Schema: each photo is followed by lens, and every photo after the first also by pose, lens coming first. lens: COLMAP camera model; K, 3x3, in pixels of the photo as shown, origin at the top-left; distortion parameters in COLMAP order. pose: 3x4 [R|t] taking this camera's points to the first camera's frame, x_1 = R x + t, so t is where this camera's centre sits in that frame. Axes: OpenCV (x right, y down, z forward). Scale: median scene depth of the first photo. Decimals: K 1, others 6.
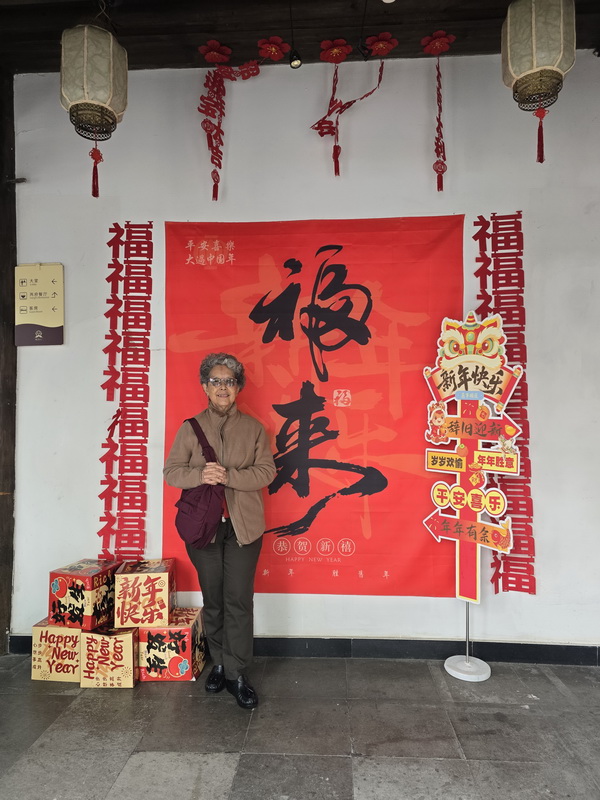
lens RADIAL K [[537.7, 0, 299.8], [0, 537.7, 393.9], [0, 0, 1]] dist [0.024742, -0.033348]
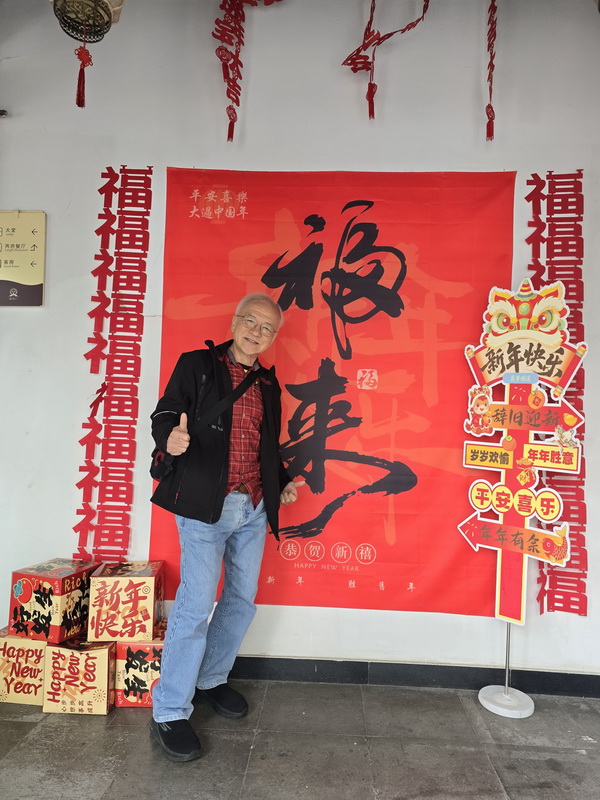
lens RADIAL K [[537.7, 0, 307.5], [0, 537.7, 402.8], [0, 0, 1]] dist [0.024742, -0.033348]
pose [[0.999175, 0.036788, 0.017207, -0.029792], [-0.036674, 0.999303, -0.006914, 0.055436], [-0.017450, 0.006278, 0.999828, 0.149335]]
